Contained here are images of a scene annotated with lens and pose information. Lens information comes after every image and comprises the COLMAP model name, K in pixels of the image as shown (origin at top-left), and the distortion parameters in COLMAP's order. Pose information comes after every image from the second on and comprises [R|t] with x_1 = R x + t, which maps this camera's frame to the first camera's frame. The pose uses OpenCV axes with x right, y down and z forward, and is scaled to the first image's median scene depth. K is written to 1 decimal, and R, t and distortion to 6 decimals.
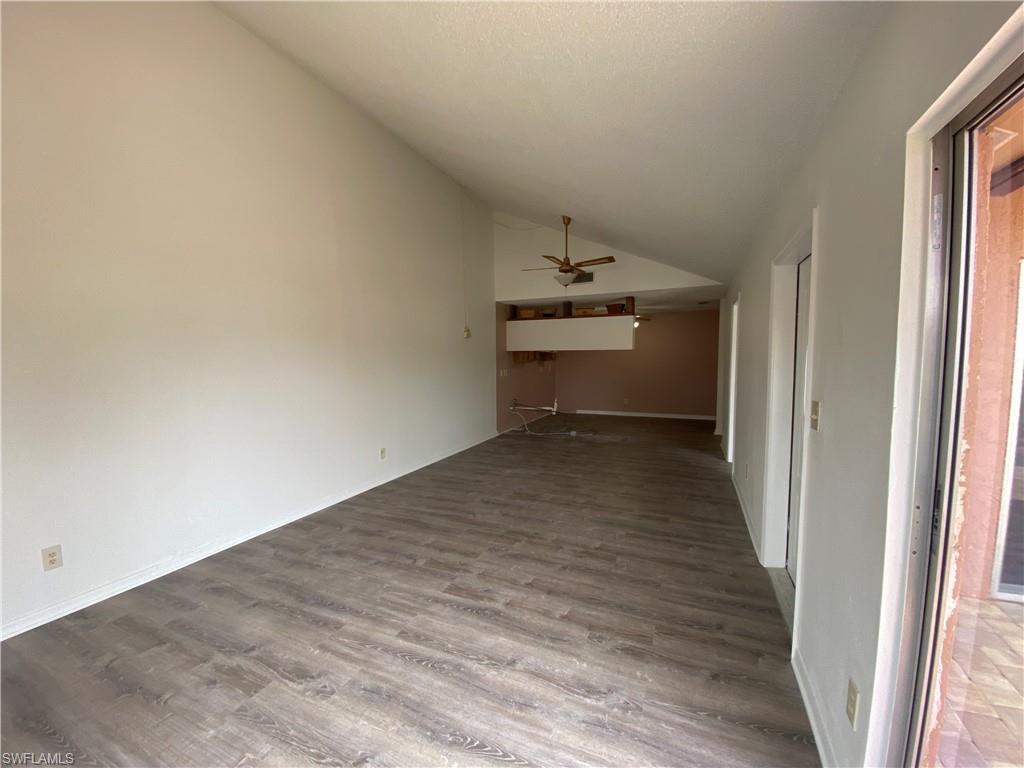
lens RADIAL K [[414.1, 0, 512.2], [0, 414.1, 380.7], [0, 0, 1]] dist [0.016411, -0.015918]
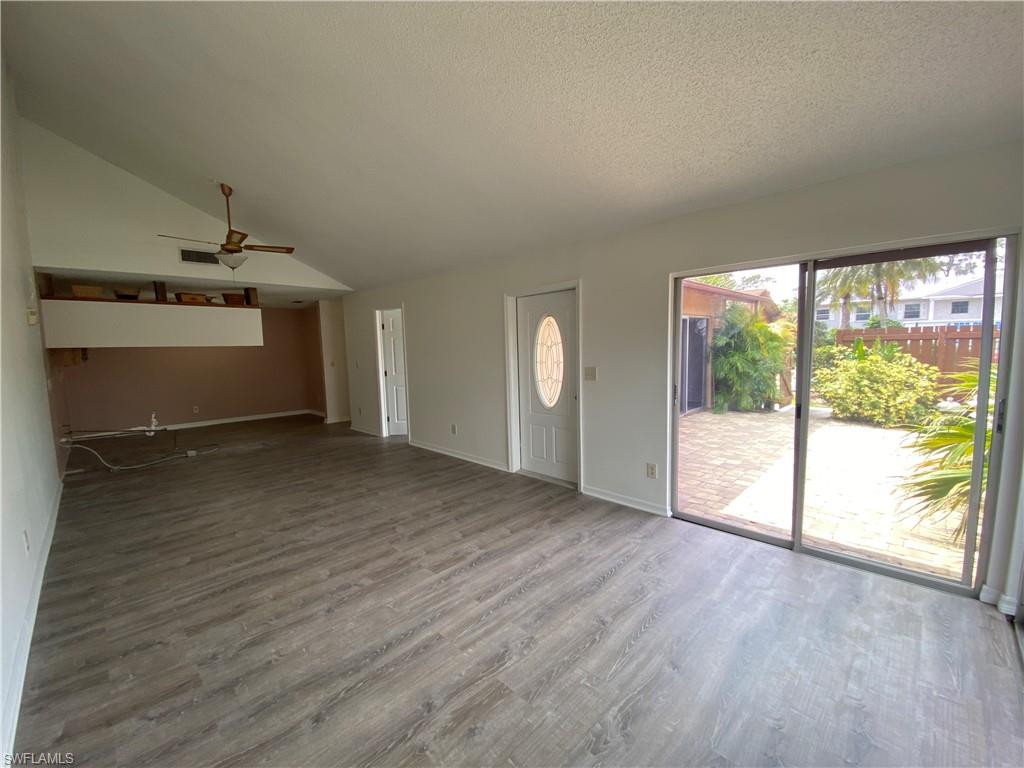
lens RADIAL K [[414.1, 0, 511.5], [0, 414.1, 383.6], [0, 0, 1]] dist [0.016411, -0.015918]
pose [[0.363202, -0.084539, 0.927867, -0.858847], [0.079677, 0.995045, 0.059471, -0.009916], [-0.928297, 0.052330, 0.368138, 0.350655]]
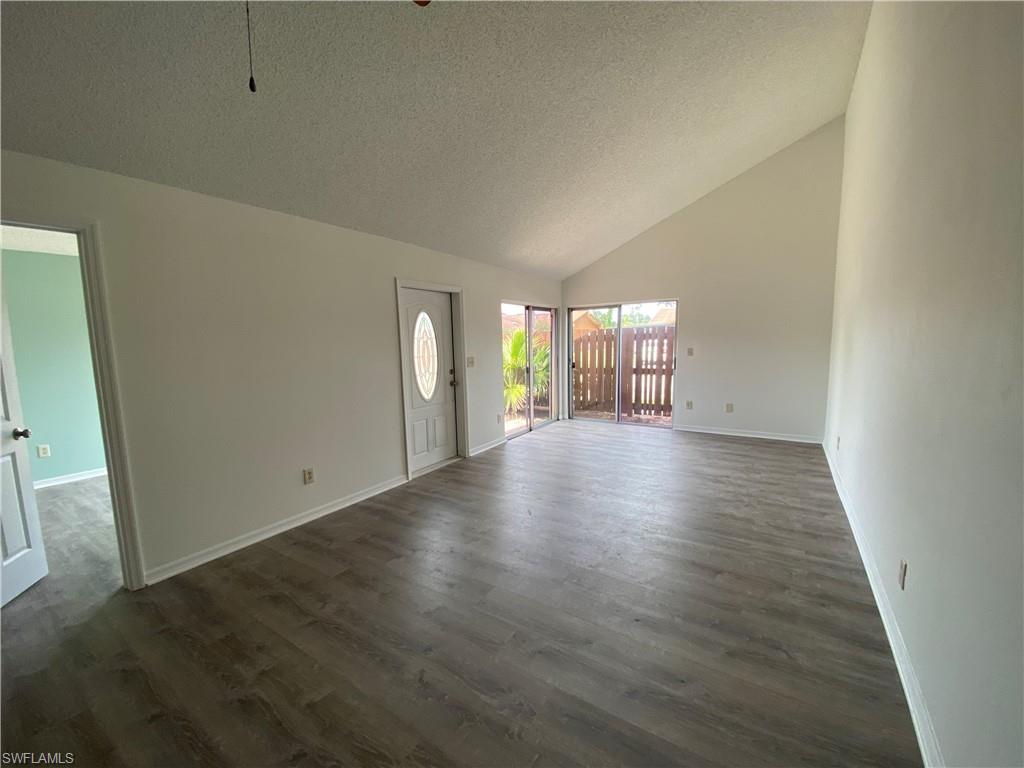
lens RADIAL K [[414.1, 0, 509.8], [0, 414.1, 391.1], [0, 0, 1]] dist [0.016411, -0.015918]
pose [[-0.986054, 0.008850, 0.166192, -0.014622], [0.040029, 0.981883, 0.185214, -0.131494], [-0.161542, 0.189283, -0.968543, 2.192005]]
